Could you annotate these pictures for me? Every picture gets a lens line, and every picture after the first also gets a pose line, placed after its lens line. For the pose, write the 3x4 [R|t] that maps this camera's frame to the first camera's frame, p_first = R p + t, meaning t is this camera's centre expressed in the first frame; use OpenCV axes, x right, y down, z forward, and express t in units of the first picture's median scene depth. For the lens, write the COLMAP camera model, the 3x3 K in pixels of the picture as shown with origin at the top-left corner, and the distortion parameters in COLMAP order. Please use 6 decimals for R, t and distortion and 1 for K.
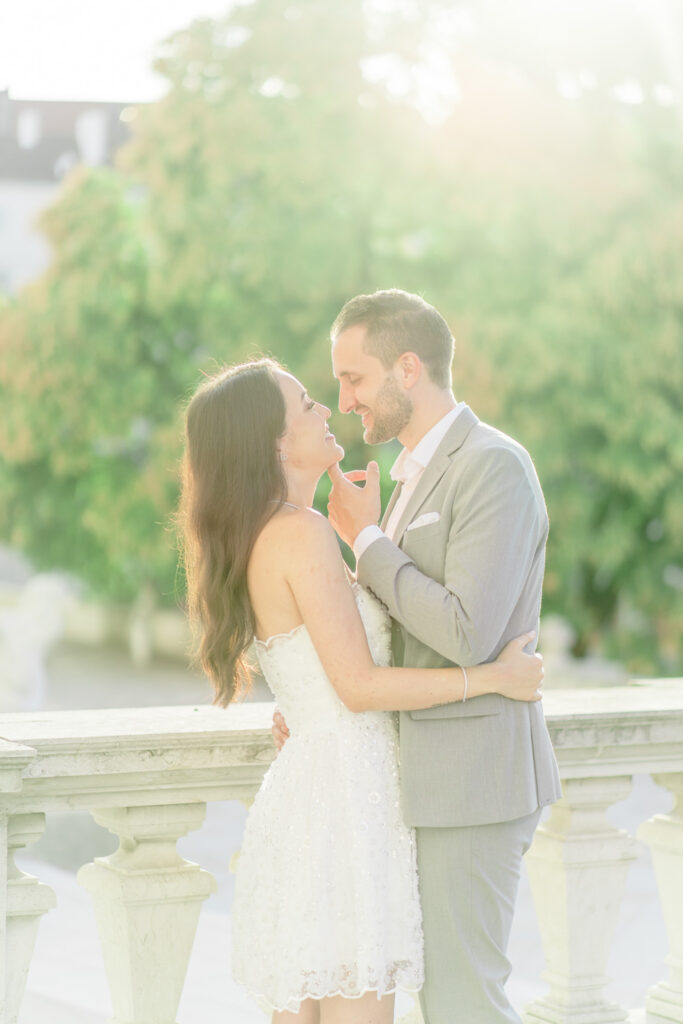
lens RADIAL K [[2335.5, 0, 340.6], [0, 2335.5, 511.2], [0, 0, 1]] dist [-0.004593, 0.000000]
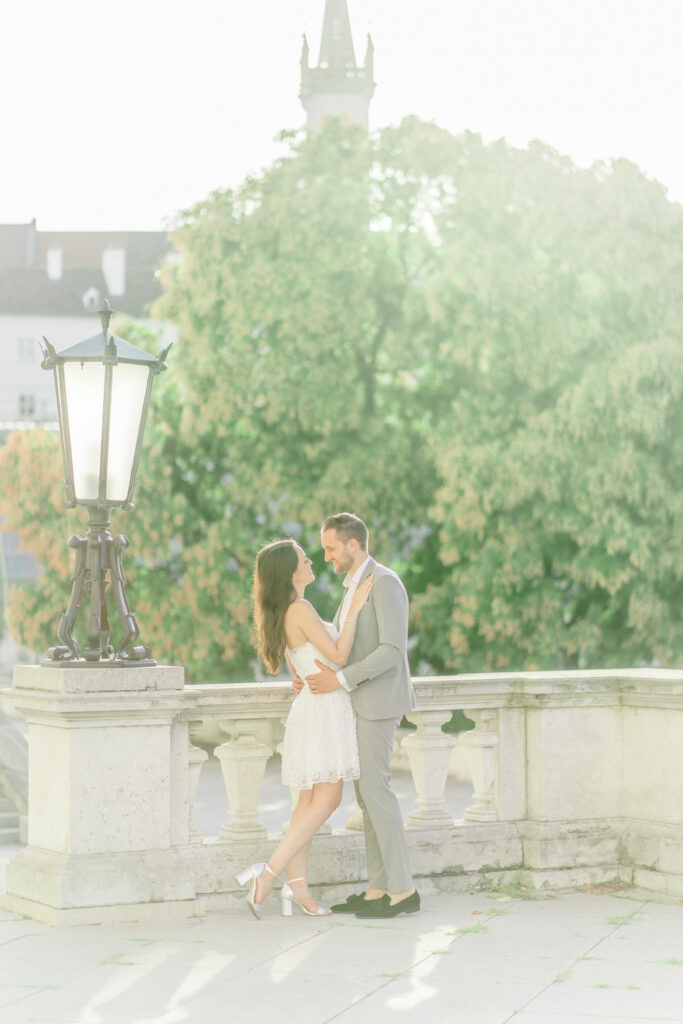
lens RADIAL K [[2335.5, 0, 340.4], [0, 2335.5, 513.1], [0, 0, 1]] dist [-0.004593, 0.000000]
pose [[0.999691, -0.023667, -0.007641, 0.004997], [0.023296, 0.998694, -0.045477, 0.002848], [0.008708, 0.045285, 0.998936, -0.170617]]
